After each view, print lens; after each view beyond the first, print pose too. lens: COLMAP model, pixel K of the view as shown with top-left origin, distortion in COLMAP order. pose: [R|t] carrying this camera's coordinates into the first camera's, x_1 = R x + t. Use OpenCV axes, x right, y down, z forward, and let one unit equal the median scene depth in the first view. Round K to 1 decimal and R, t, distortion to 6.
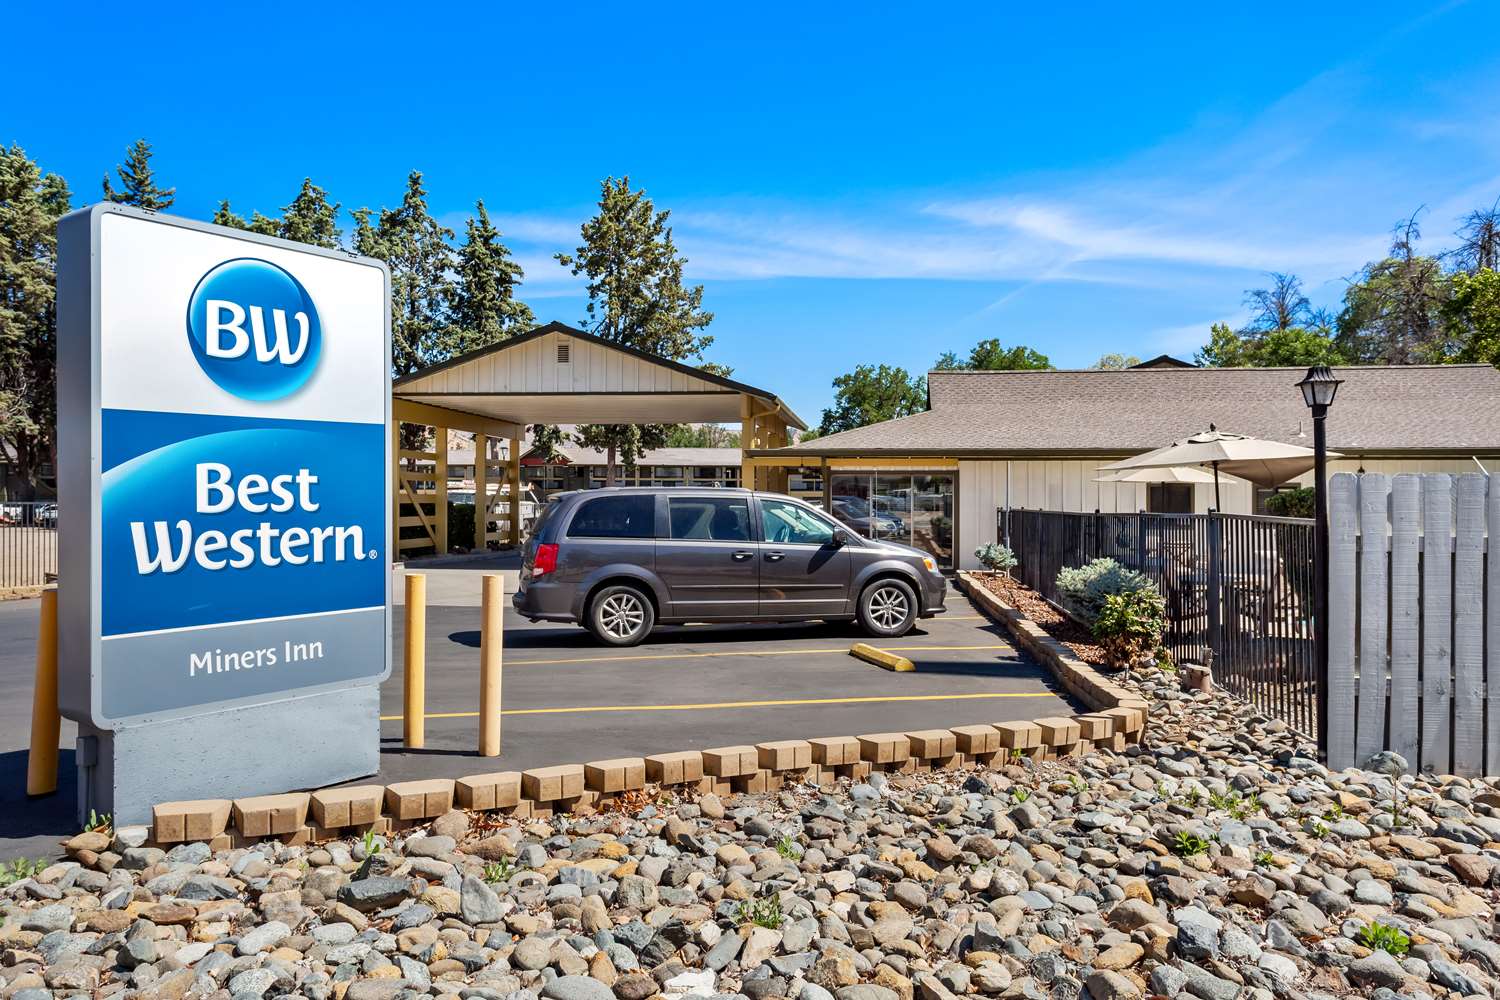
lens RADIAL K [[1100.1, 0, 750.0], [0, 1100.1, 500.0], [0, 0, 1]] dist [0.080743, 0.000321]
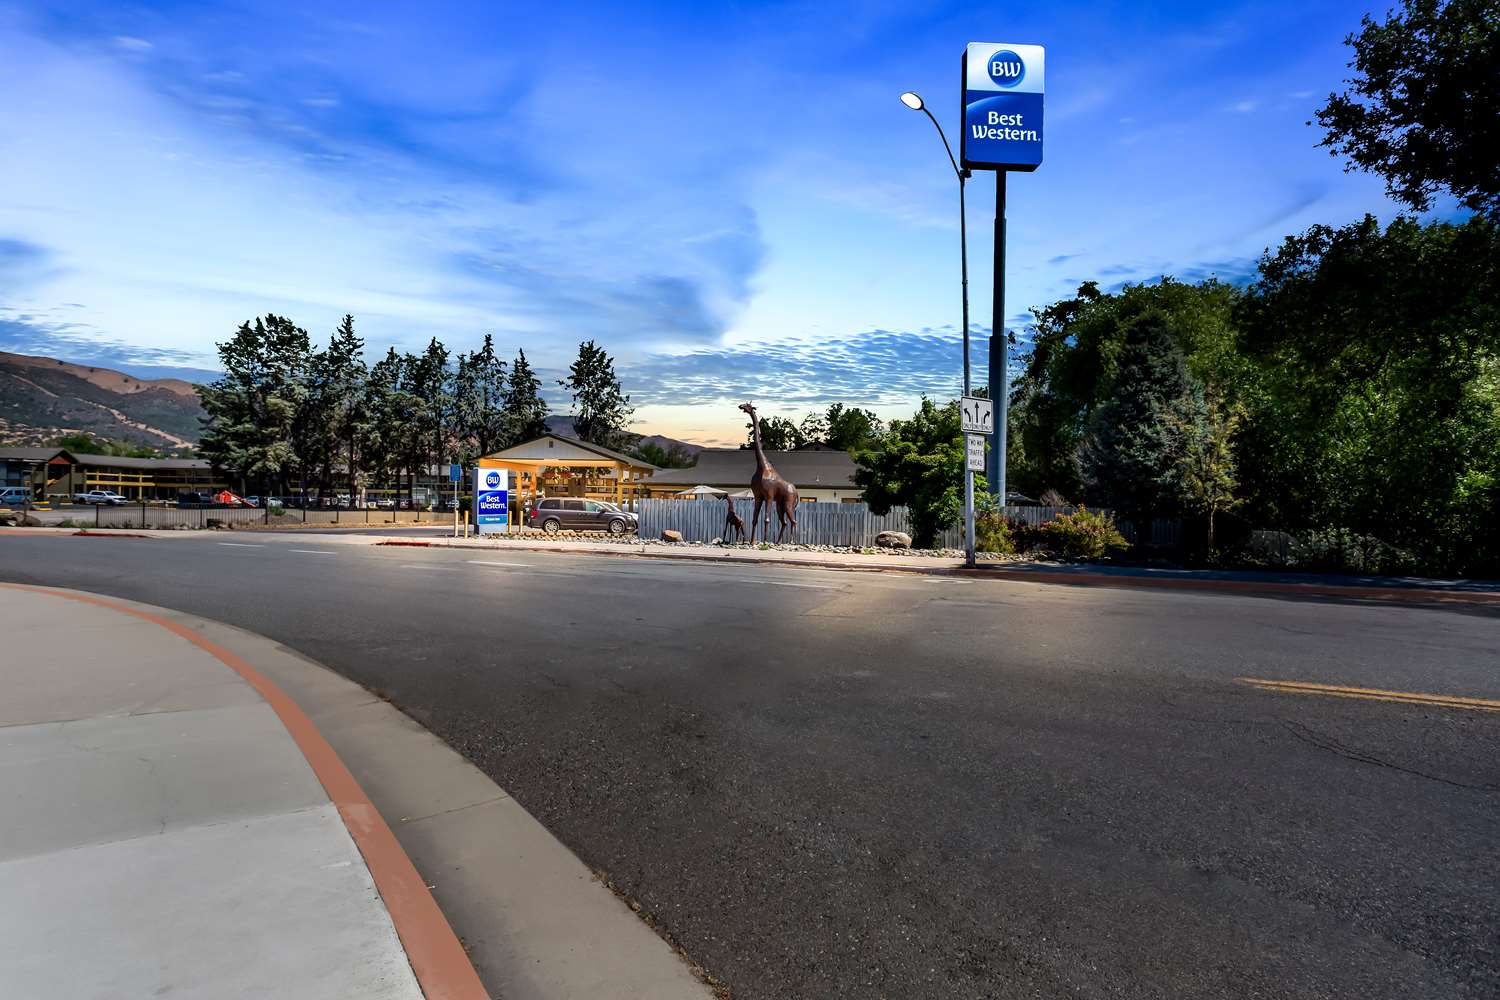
lens RADIAL K [[889.2, 0, 750.0], [0, 889.2, 500.0], [0, 0, 1]] dist [-0.001042, -0.000065]
pose [[0.999804, 0.010684, 0.016661, 0.149542], [-0.010668, 0.999943, -0.001046, -0.001687], [-0.016672, 0.000868, 0.999861, -0.621082]]
